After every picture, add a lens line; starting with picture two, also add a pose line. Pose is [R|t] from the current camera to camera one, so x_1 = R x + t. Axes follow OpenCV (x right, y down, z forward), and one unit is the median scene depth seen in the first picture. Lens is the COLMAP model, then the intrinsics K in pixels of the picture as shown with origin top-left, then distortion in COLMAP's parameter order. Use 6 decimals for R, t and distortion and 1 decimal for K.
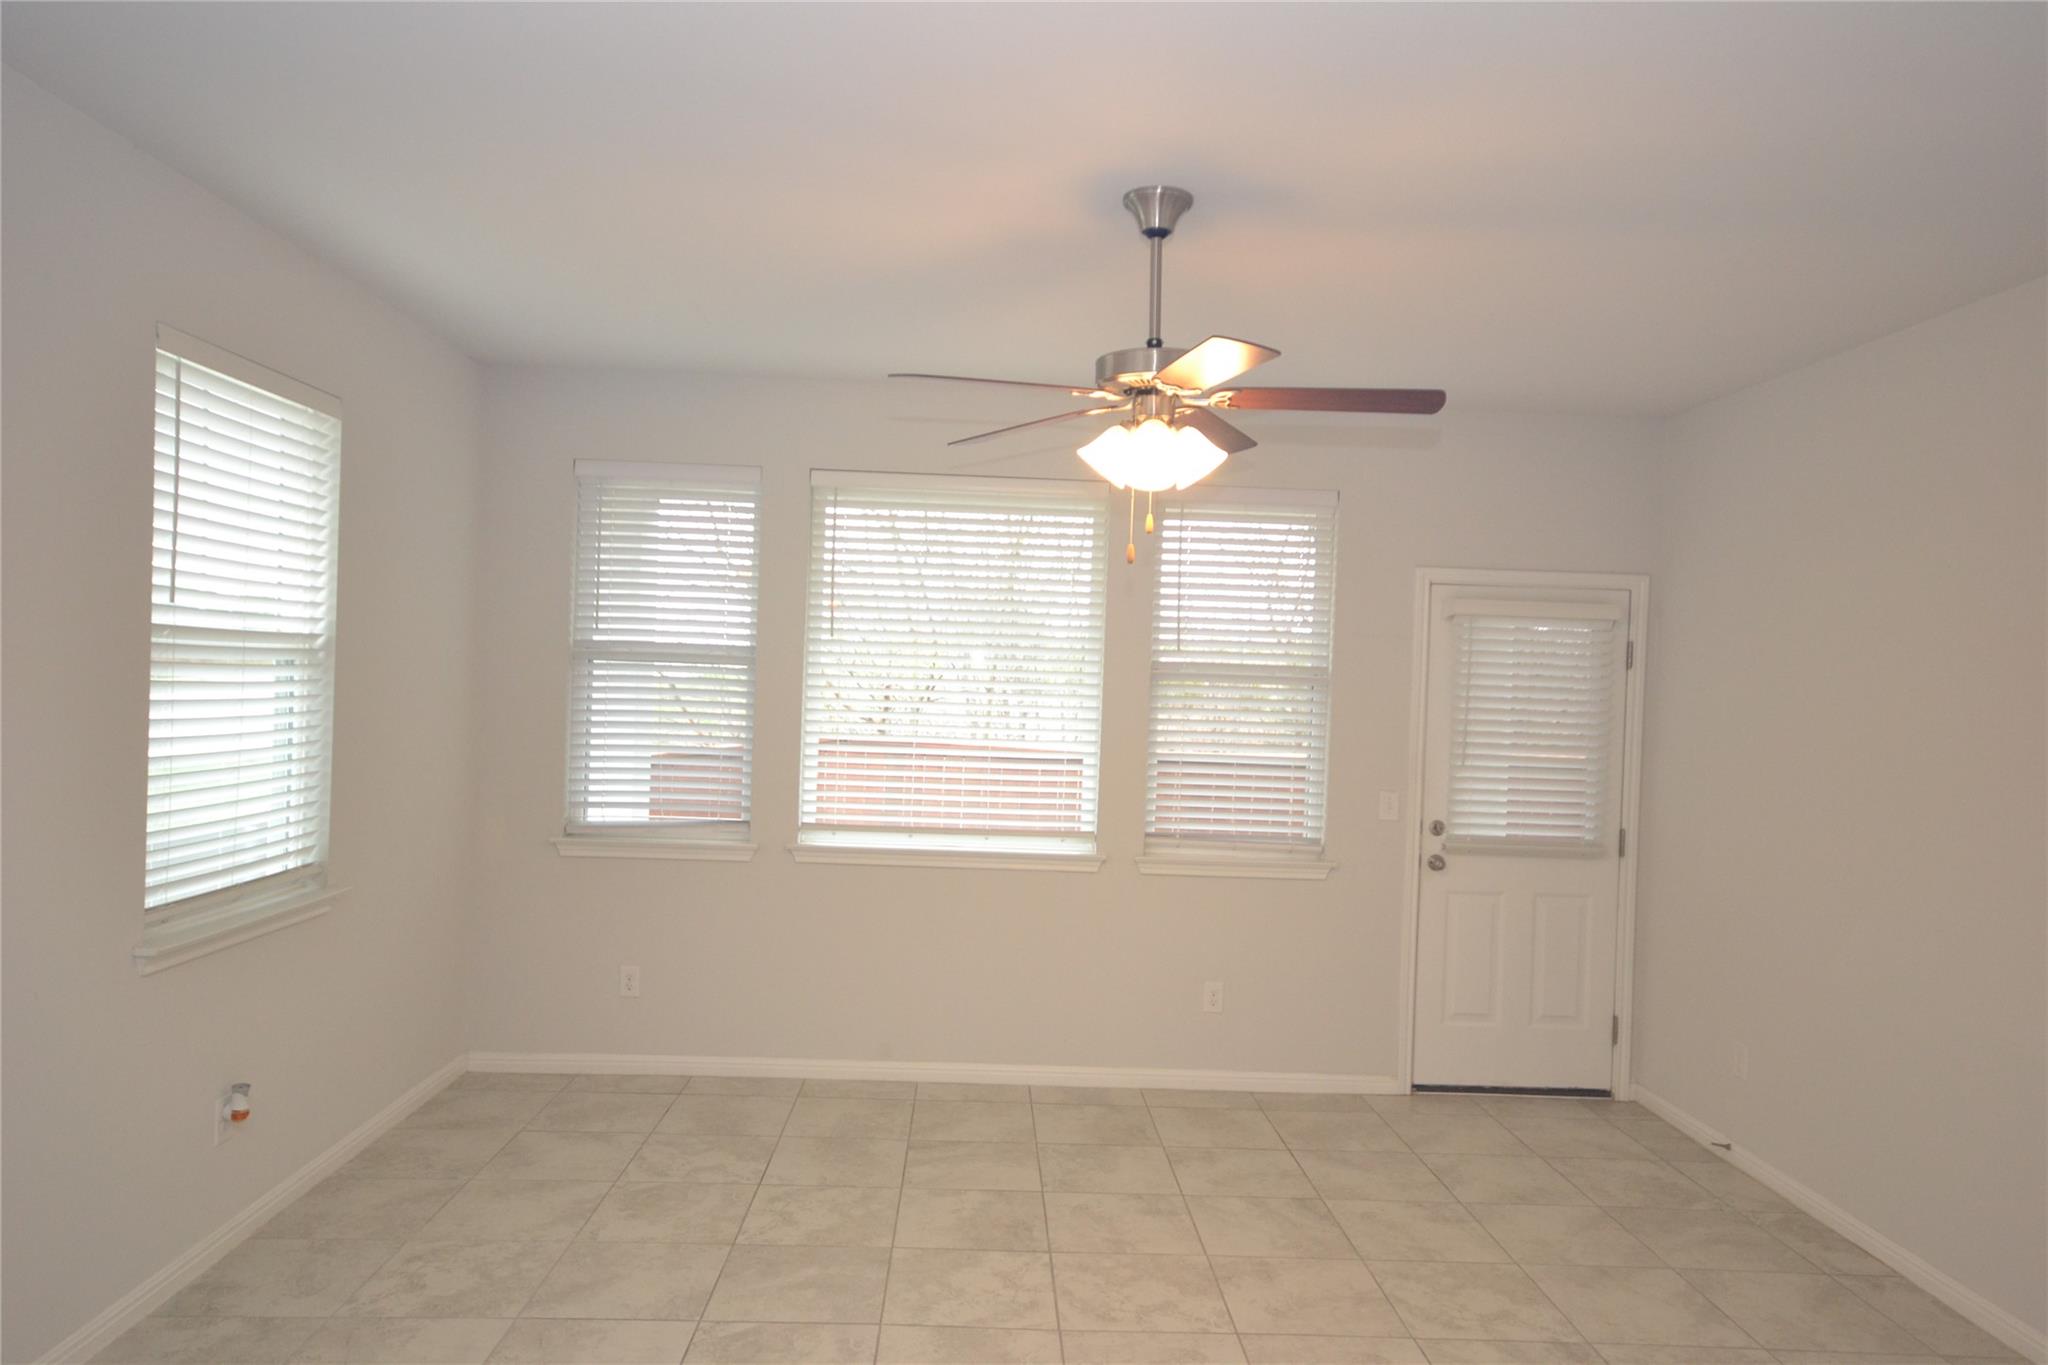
lens RADIAL K [[1420.0, 0, 1029.6], [0, 1420.0, 676.4], [0, 0, 1]] dist [0.016255, 0.011875]
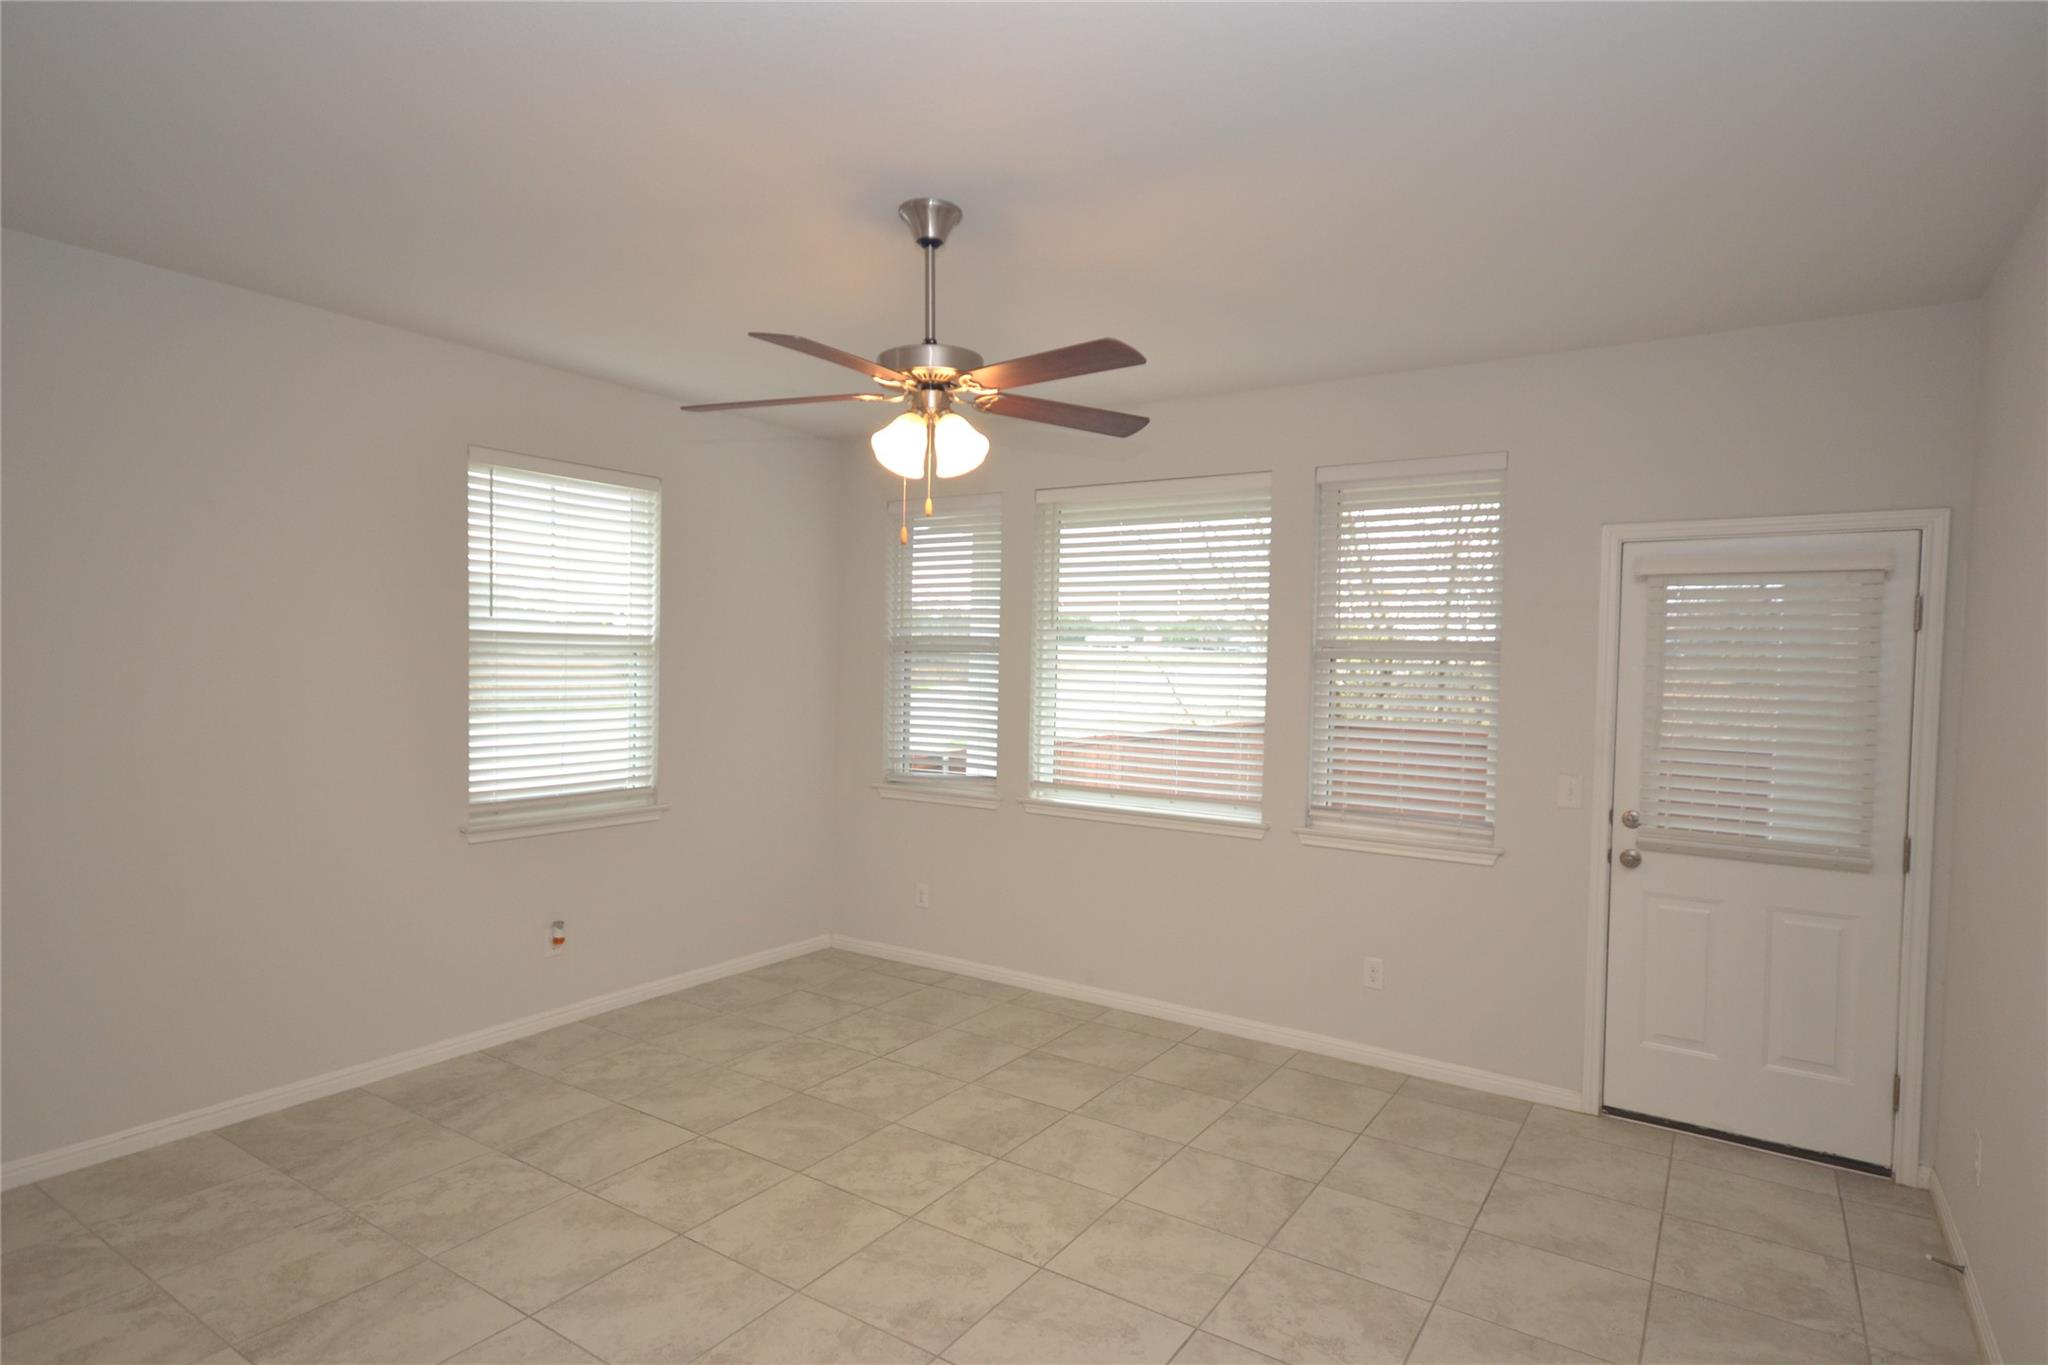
lens RADIAL K [[1148.9, 0, 1005.3], [0, 1148.9, 684.9], [0, 0, 1]] dist [0.011575, 0.004420]
pose [[0.793175, -0.006399, -0.608960, 0.477893], [0.009854, 0.999949, 0.002327, 0.020631], [0.608914, -0.007846, 0.793198, 0.230372]]
